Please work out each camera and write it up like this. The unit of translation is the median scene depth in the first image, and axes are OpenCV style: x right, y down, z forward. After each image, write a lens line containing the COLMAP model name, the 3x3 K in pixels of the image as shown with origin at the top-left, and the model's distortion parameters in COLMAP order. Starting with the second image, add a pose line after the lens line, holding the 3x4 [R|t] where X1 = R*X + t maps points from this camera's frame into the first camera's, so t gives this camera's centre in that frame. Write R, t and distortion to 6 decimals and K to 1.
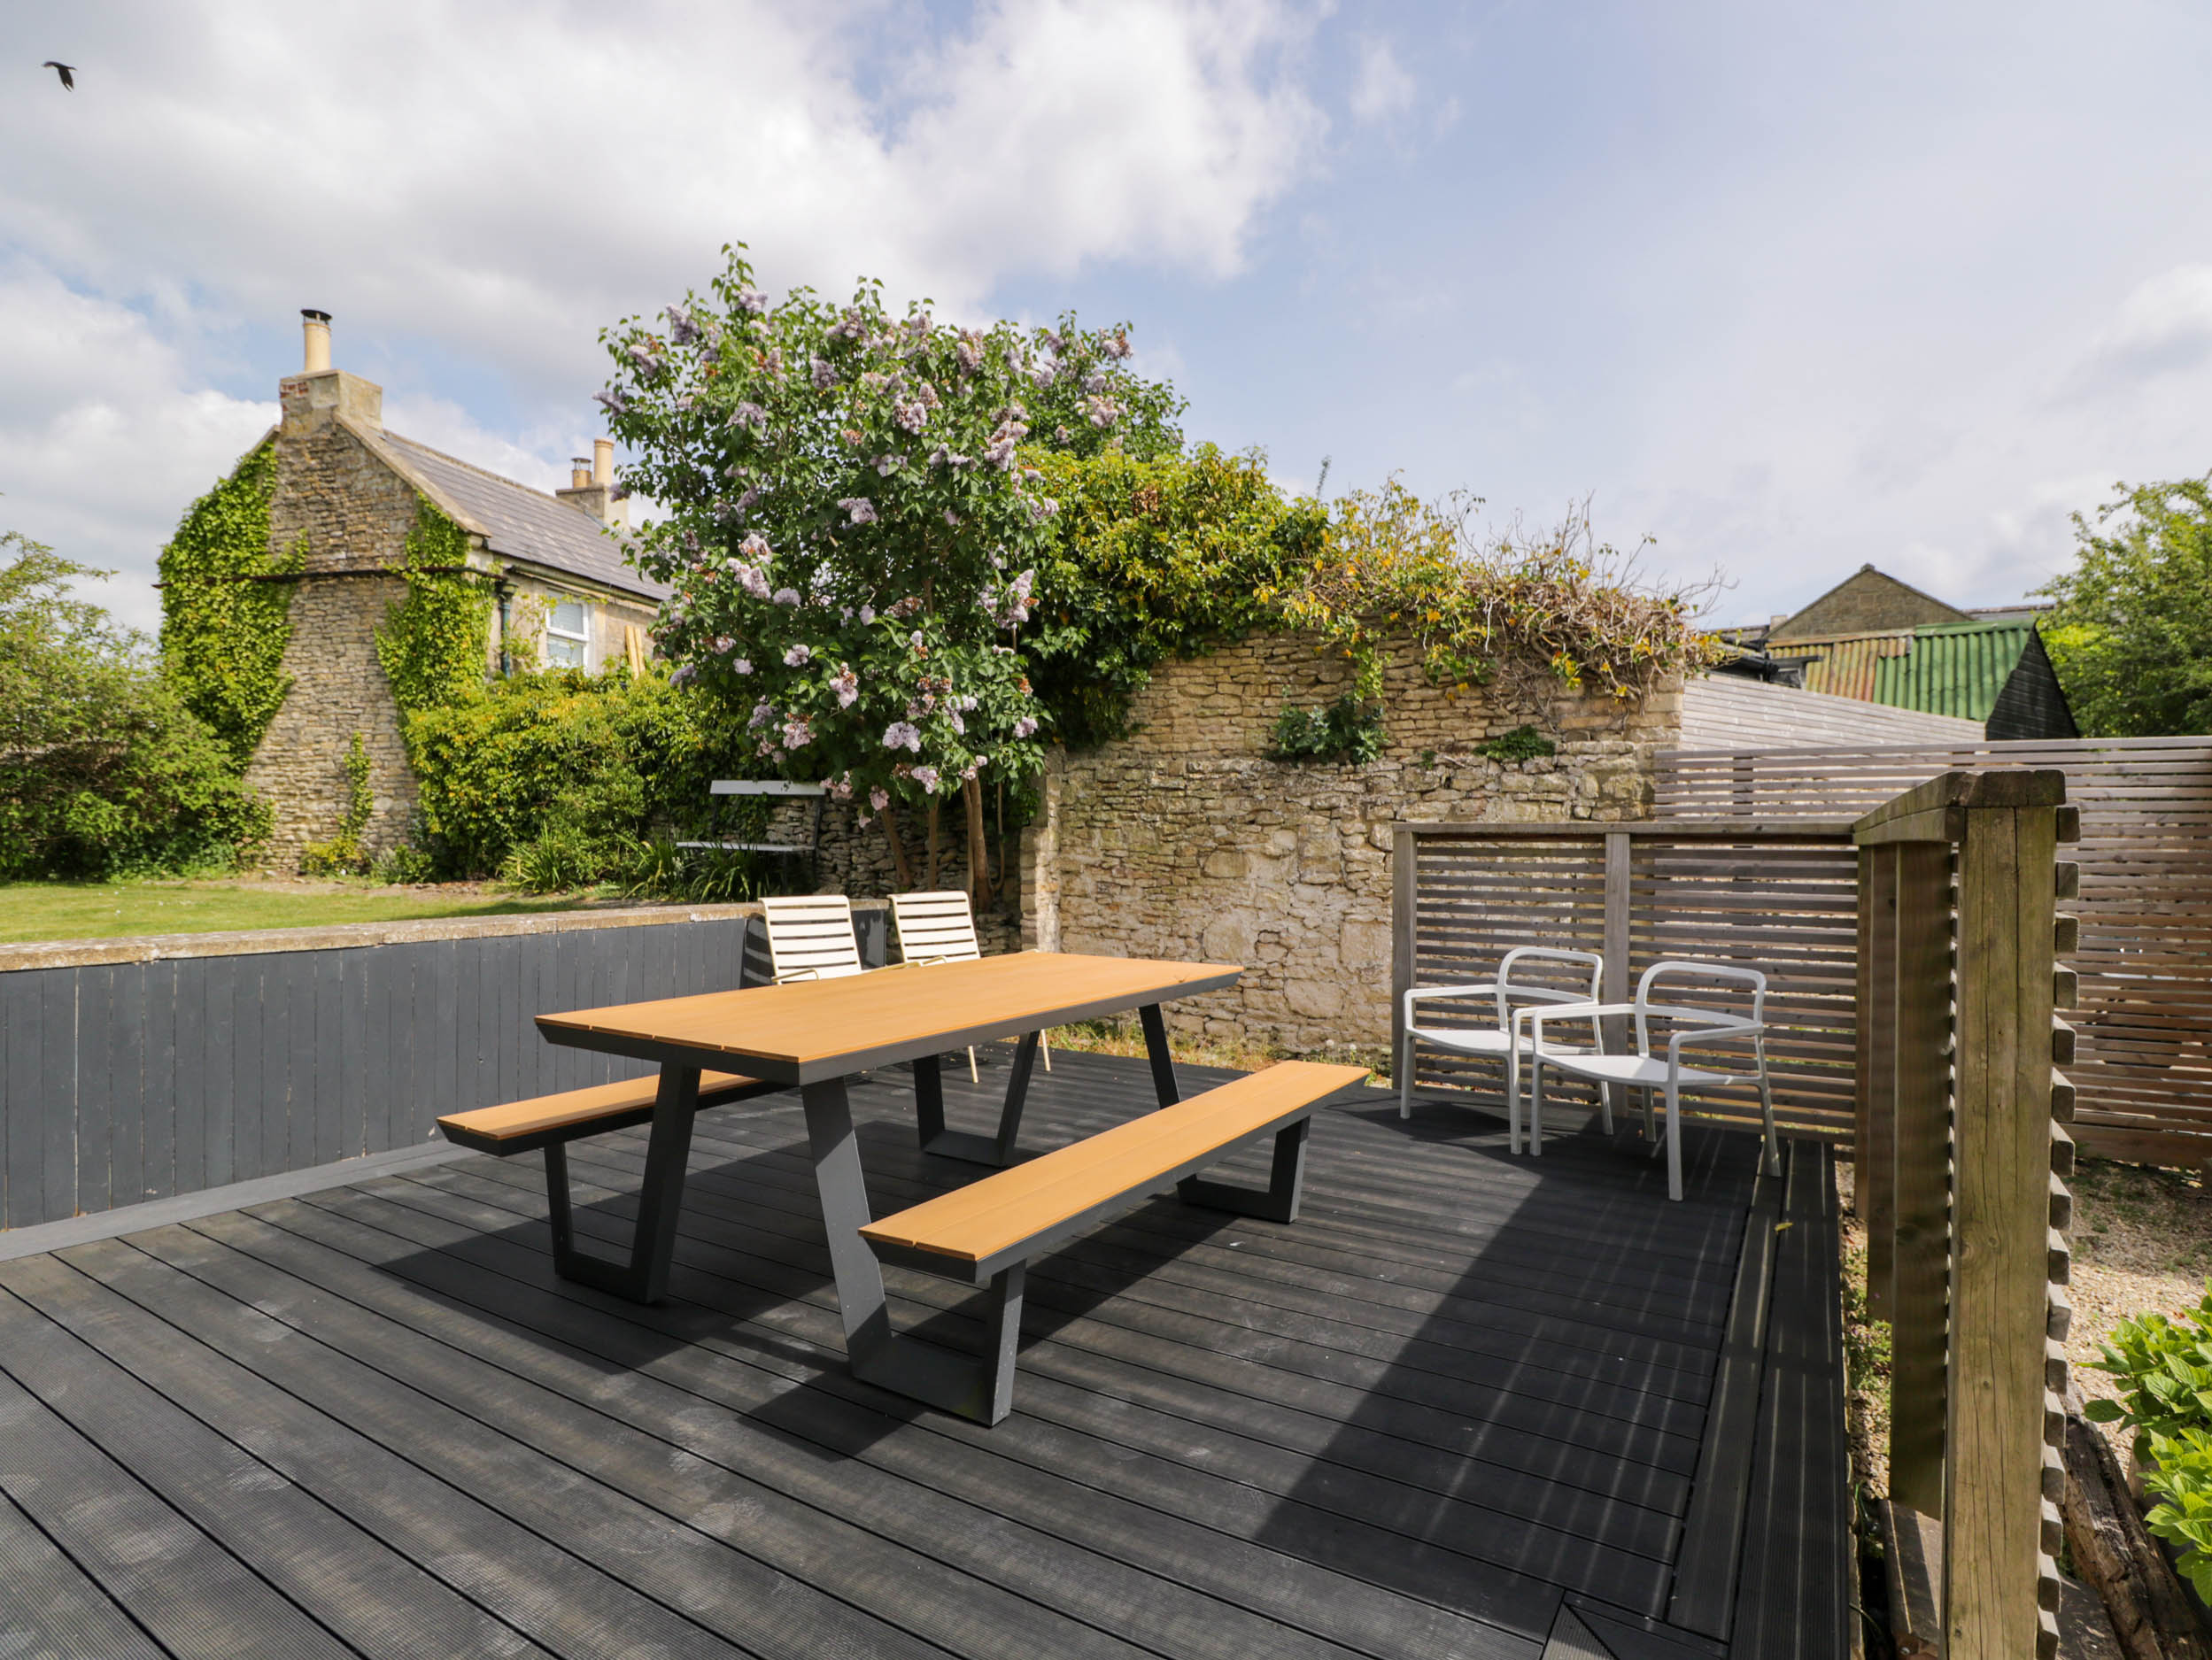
lens RADIAL K [[1152.6, 0, 1104.6], [0, 1152.6, 837.9], [0, 0, 1]] dist [-0.001255, -0.011570]
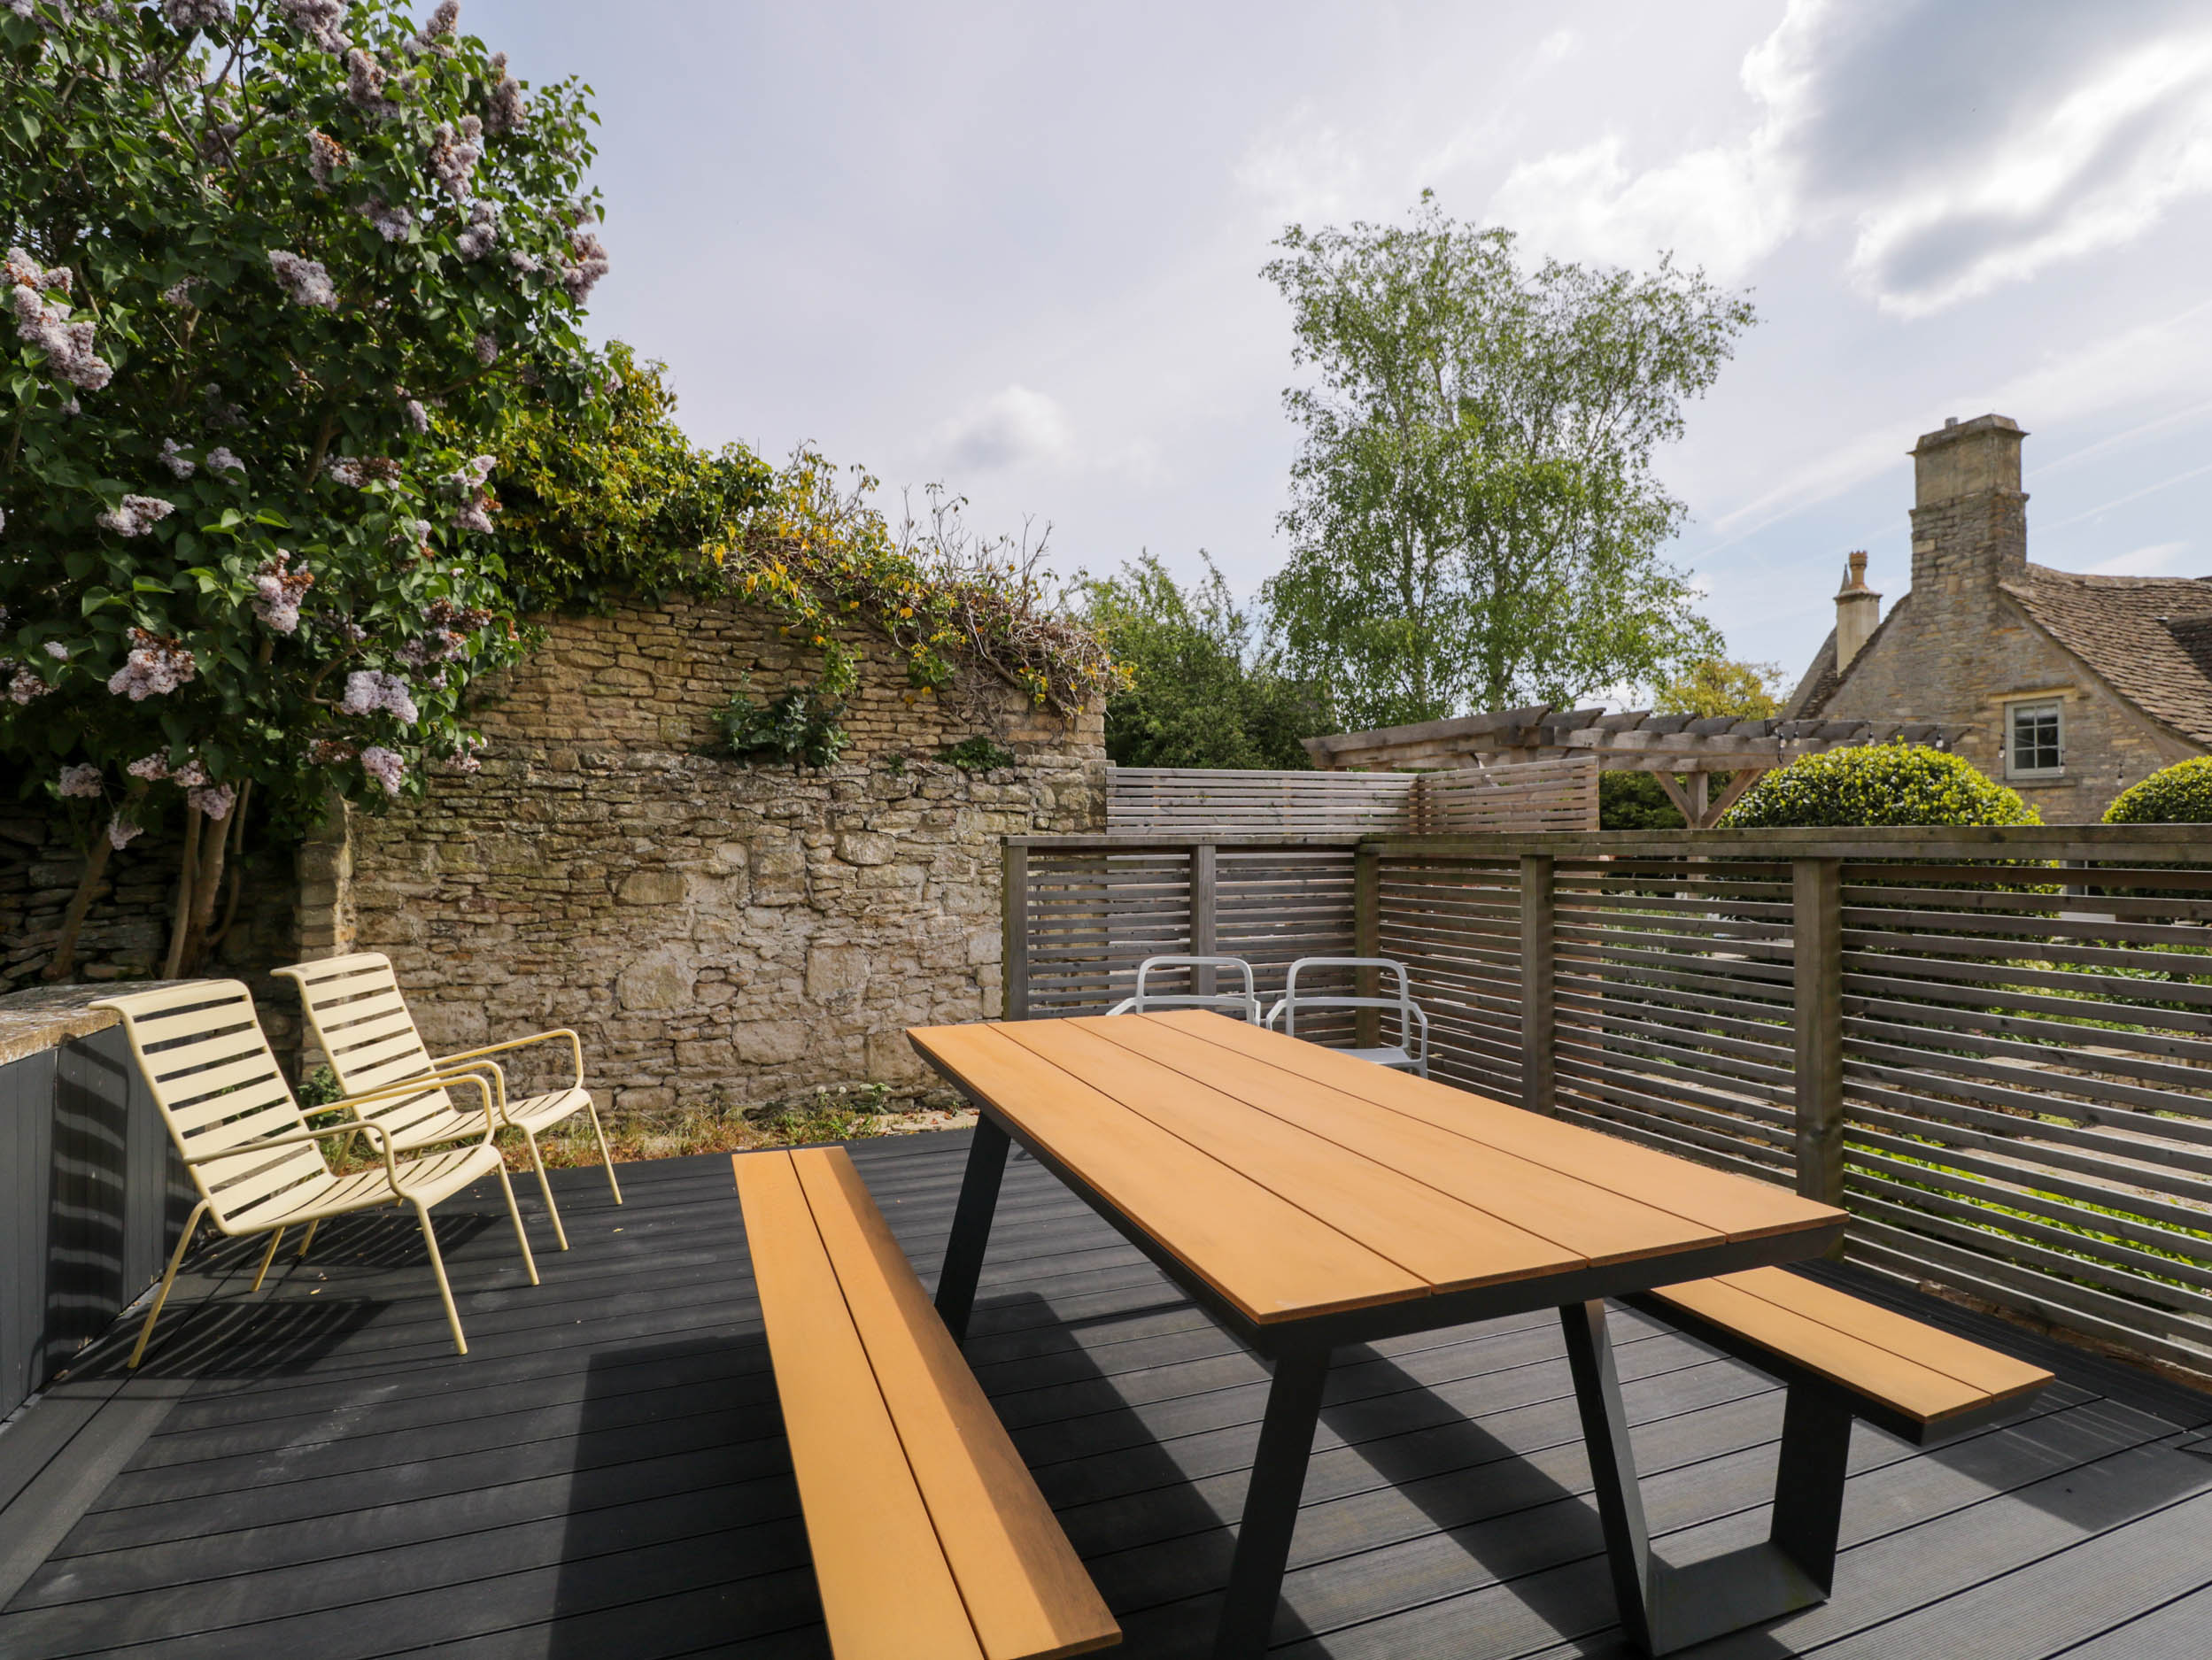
lens RADIAL K [[1152.6, 0, 1104.6], [0, 1152.6, 837.9], [0, 0, 1]] dist [-0.001255, -0.011570]
pose [[0.604438, -0.009787, 0.796592, -0.340791], [0.009701, 0.999941, 0.004924, -0.011902], [-0.796593, 0.004751, 0.604497, 0.291333]]
